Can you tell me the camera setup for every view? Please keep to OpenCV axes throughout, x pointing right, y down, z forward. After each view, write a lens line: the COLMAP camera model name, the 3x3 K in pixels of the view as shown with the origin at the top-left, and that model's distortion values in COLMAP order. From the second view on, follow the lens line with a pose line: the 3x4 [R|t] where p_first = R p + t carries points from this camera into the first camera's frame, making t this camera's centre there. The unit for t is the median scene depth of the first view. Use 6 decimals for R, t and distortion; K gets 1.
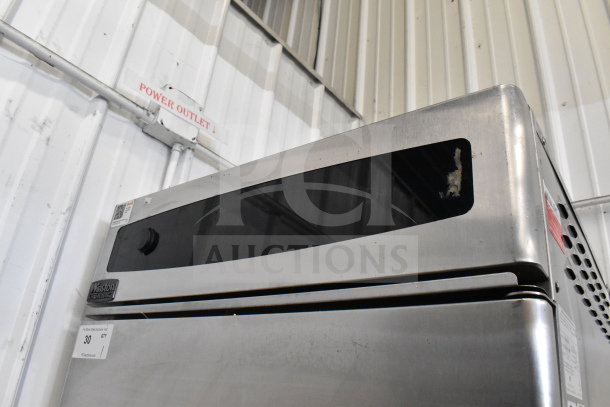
lens RADIAL K [[482.2, 0, 305.0], [0, 482.2, 203.5], [0, 0, 1]] dist [-0.119299, 0.005802]
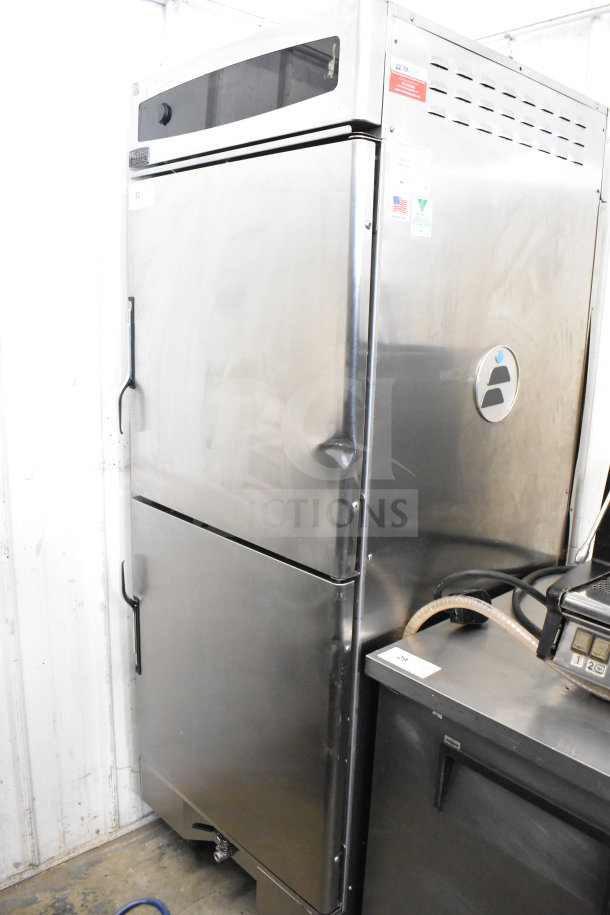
lens RADIAL K [[723.3, 0, 305.0], [0, 723.3, 457.5], [0, 0, 1]] dist [-0.119299, 0.005802]
pose [[0.980663, -0.035614, -0.192435, 0.386221], [0.143692, 0.798589, 0.584473, -0.234624], [0.132861, -0.600822, 0.788264, -1.029158]]
